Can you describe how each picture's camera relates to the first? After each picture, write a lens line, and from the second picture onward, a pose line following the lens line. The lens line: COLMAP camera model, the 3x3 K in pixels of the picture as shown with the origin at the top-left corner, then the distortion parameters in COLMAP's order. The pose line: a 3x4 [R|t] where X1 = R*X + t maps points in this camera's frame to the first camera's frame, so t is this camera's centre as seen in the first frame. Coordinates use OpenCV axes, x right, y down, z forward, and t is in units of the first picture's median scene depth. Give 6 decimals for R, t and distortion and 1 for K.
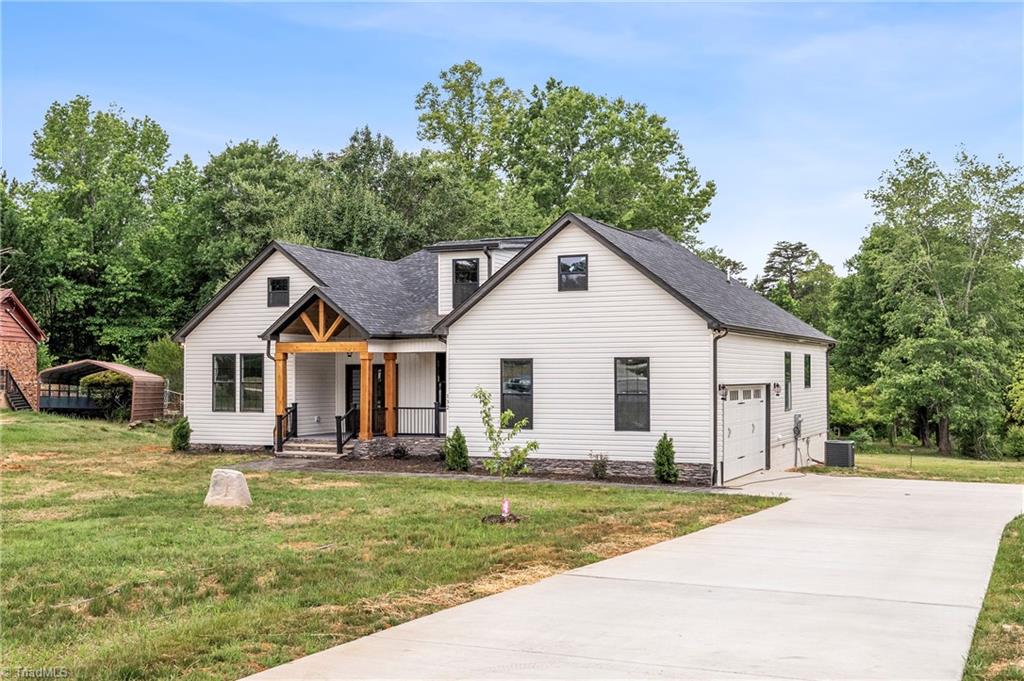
lens RADIAL K [[1226.1, 0, 512.0], [0, 1226.1, 340.5], [0, 0, 1]] dist [-0.097133, 0.011187]
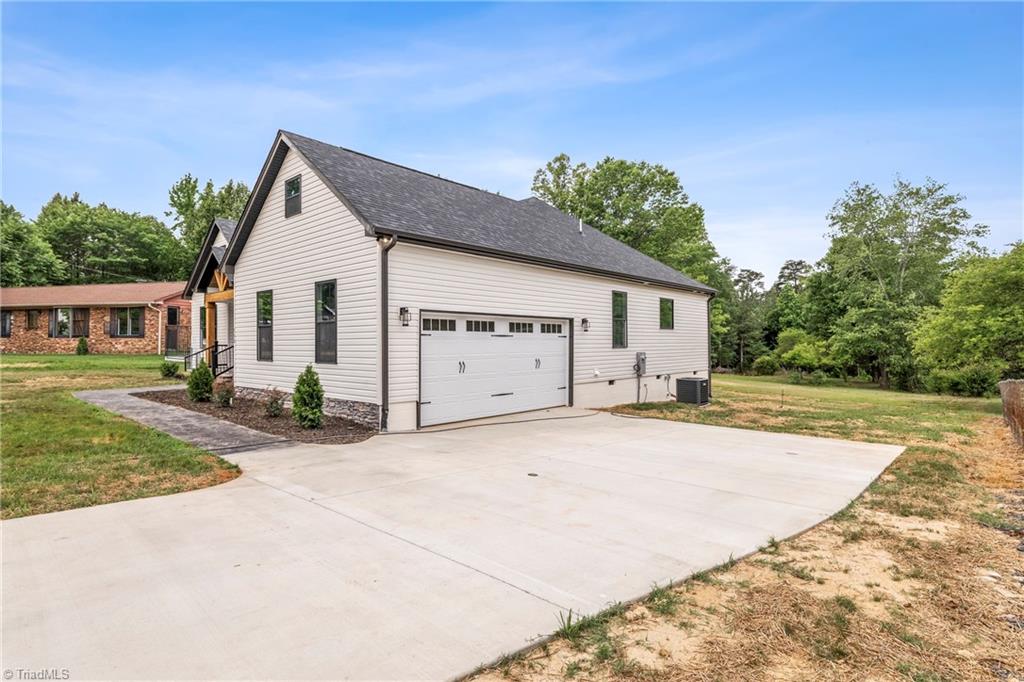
lens RADIAL K [[535.7, 0, 512.0], [0, 535.7, 341.0], [0, 0, 1]] dist [-0.031495, -0.000400]
pose [[0.948668, -0.004884, -0.316237, 0.134854], [0.011729, 0.999736, 0.019745, 0.019726], [0.316057, -0.022440, 0.948475, 0.258971]]
